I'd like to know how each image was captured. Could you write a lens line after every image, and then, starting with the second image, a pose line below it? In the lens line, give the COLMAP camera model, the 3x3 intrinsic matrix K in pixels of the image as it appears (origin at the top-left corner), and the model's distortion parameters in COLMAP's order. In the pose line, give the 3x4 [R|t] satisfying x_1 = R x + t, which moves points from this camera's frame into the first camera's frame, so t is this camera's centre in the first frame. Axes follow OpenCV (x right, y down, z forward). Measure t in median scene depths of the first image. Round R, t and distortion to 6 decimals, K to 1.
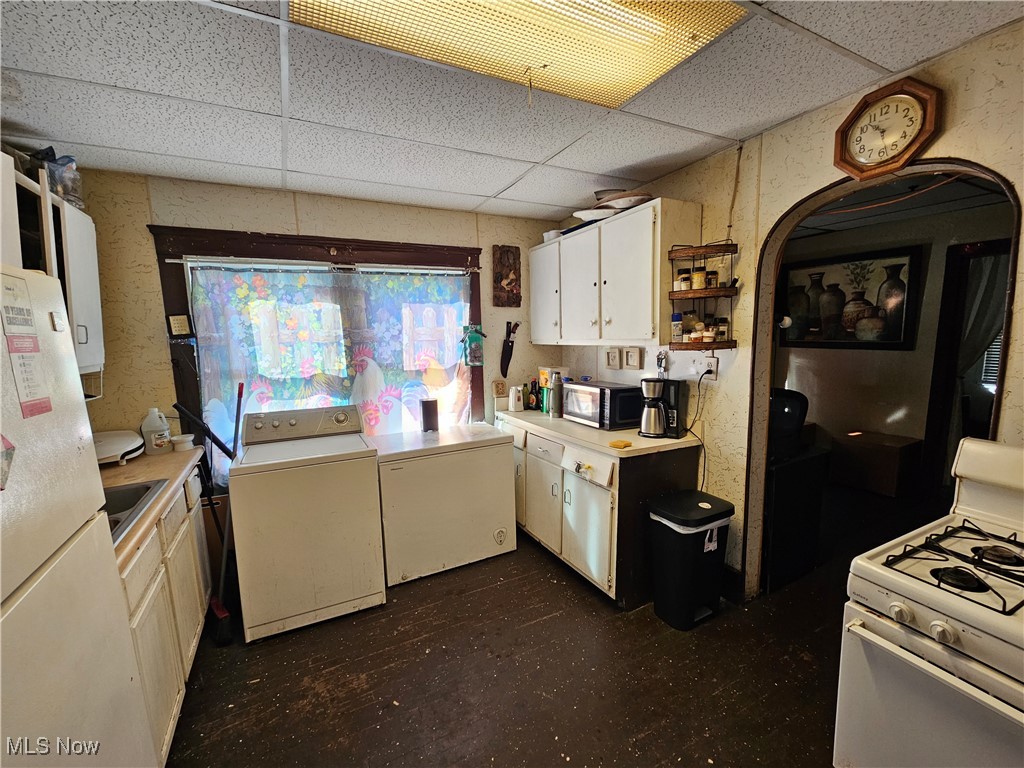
lens RADIAL K [[419.0, 0, 514.8], [0, 419.0, 387.6], [0, 0, 1]] dist [-0.003395, -0.000336]
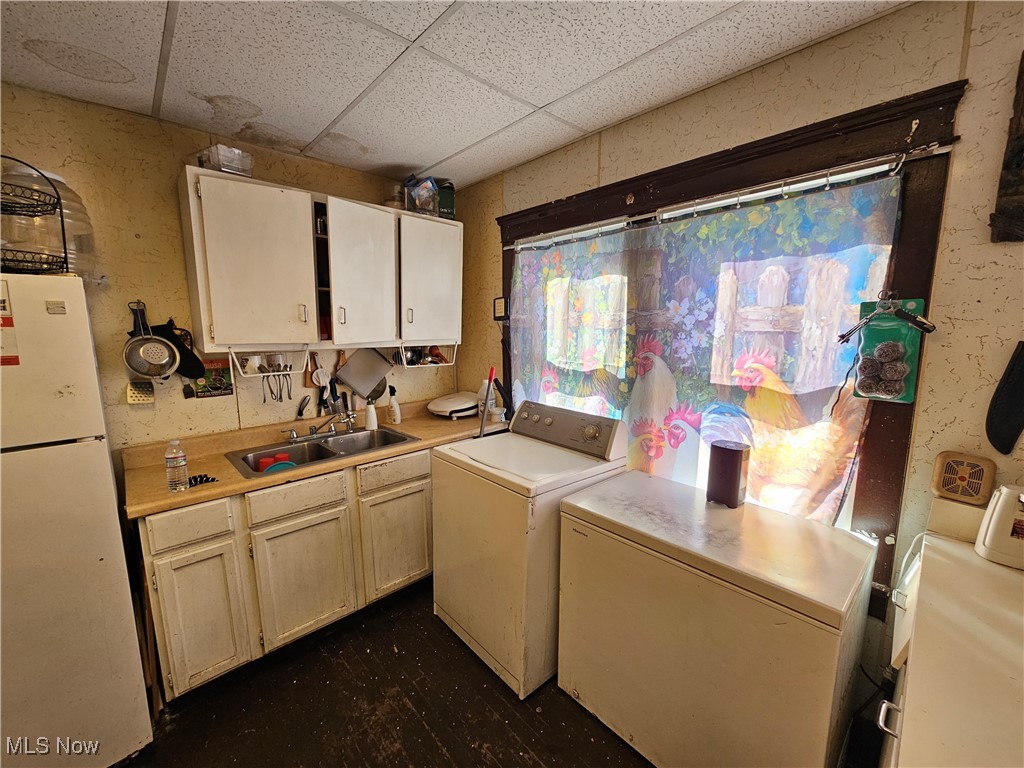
lens RADIAL K [[419.0, 0, 515.0], [0, 419.0, 389.3], [0, 0, 1]] dist [-0.003395, -0.000336]
pose [[0.255477, 0.172844, -0.951239, 0.242832], [-0.130816, 0.981022, 0.143122, -0.090456], [0.957924, 0.087873, 0.273240, 0.669969]]
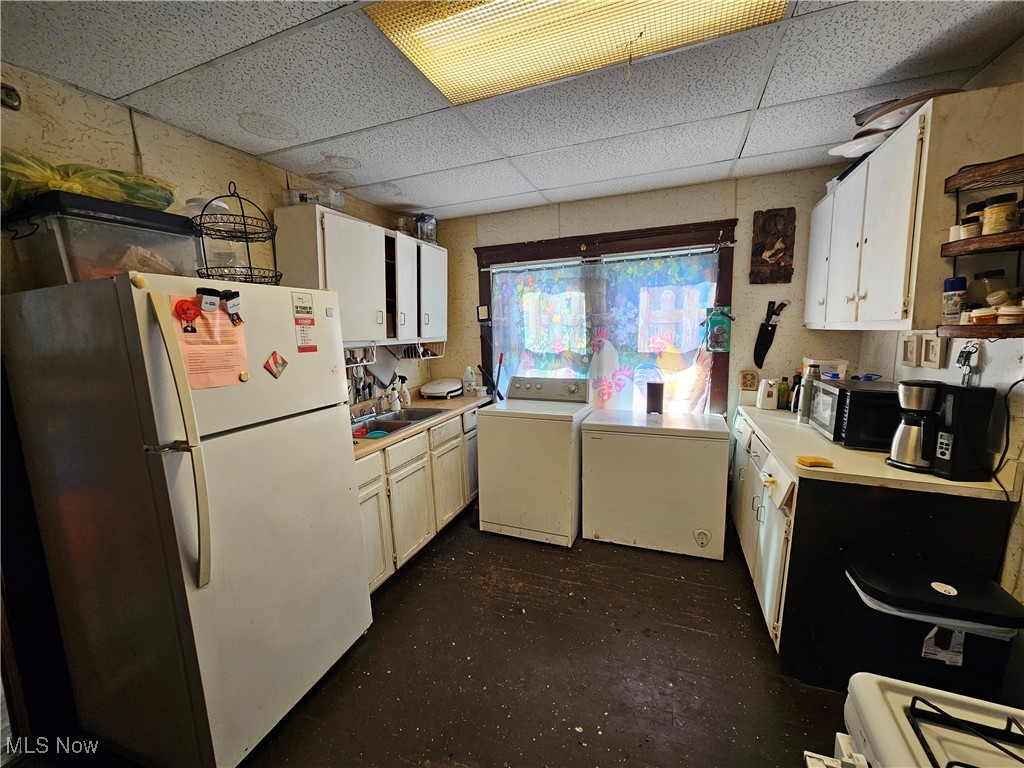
lens RADIAL K [[419.0, 0, 513.3], [0, 419.0, 387.2], [0, 0, 1]] dist [-0.003395, -0.000336]
pose [[0.653579, 0.113049, -0.748368, 0.371317], [-0.088536, 0.993413, 0.072743, -0.002769], [0.751662, 0.018714, 0.659283, 0.086005]]
